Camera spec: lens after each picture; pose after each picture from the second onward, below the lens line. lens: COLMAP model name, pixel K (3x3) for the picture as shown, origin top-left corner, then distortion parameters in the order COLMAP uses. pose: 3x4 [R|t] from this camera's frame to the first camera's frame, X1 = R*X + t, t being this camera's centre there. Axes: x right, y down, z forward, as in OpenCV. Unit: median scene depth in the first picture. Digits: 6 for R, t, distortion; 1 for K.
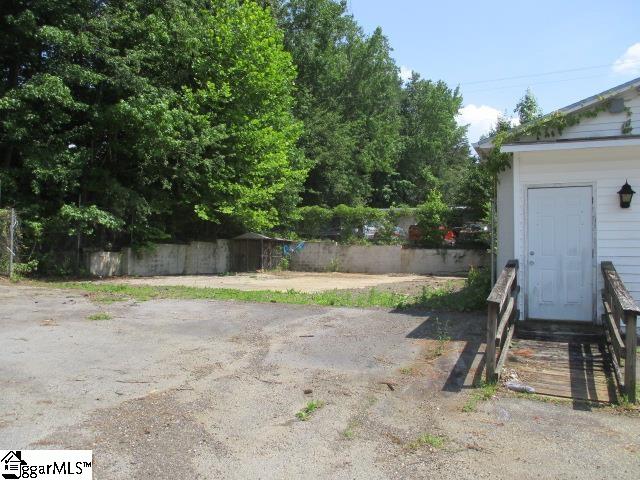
lens RADIAL K [[530.3, 0, 320.0], [0, 530.3, 240.0], [0, 0, 1]] dist [-0.035959, 0.002377]
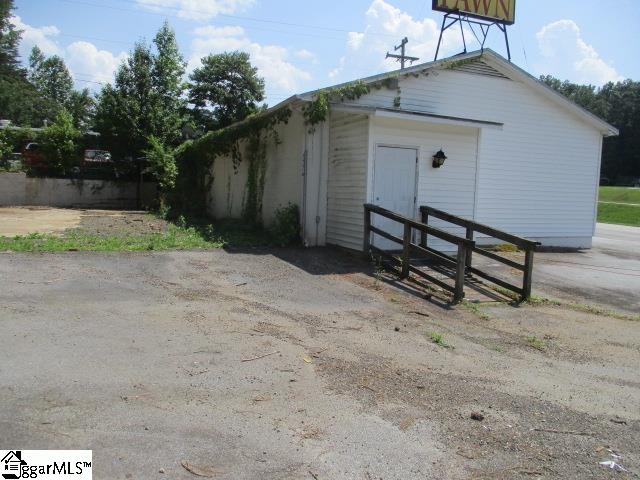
lens RADIAL K [[530.3, 0, 320.0], [0, 530.3, 240.0], [0, 0, 1]] dist [-0.035959, 0.002377]
pose [[0.659434, -0.055086, 0.749741, -0.231085], [-0.049291, 0.991997, 0.116240, -0.006203], [-0.750144, -0.113608, 0.651442, 0.096226]]
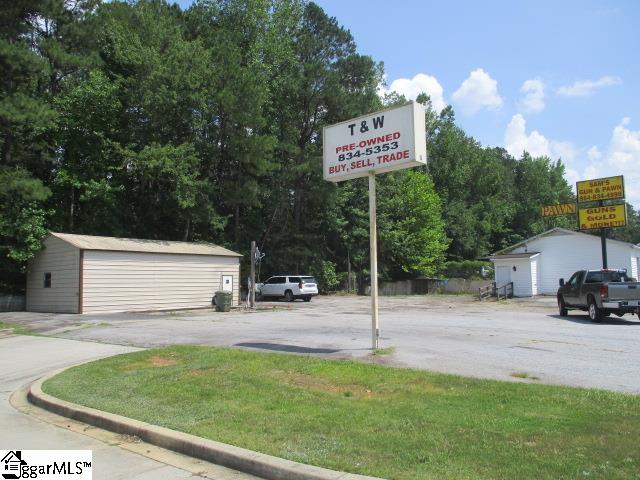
lens RADIAL K [[530.3, 0, 320.0], [0, 530.3, 240.0], [0, 0, 1]] dist [-0.035959, 0.002377]
pose [[0.965277, -0.048275, -0.256728, 0.031647], [0.029151, 0.996544, -0.077784, -0.006090], [0.259596, 0.067599, 0.963349, -1.441751]]
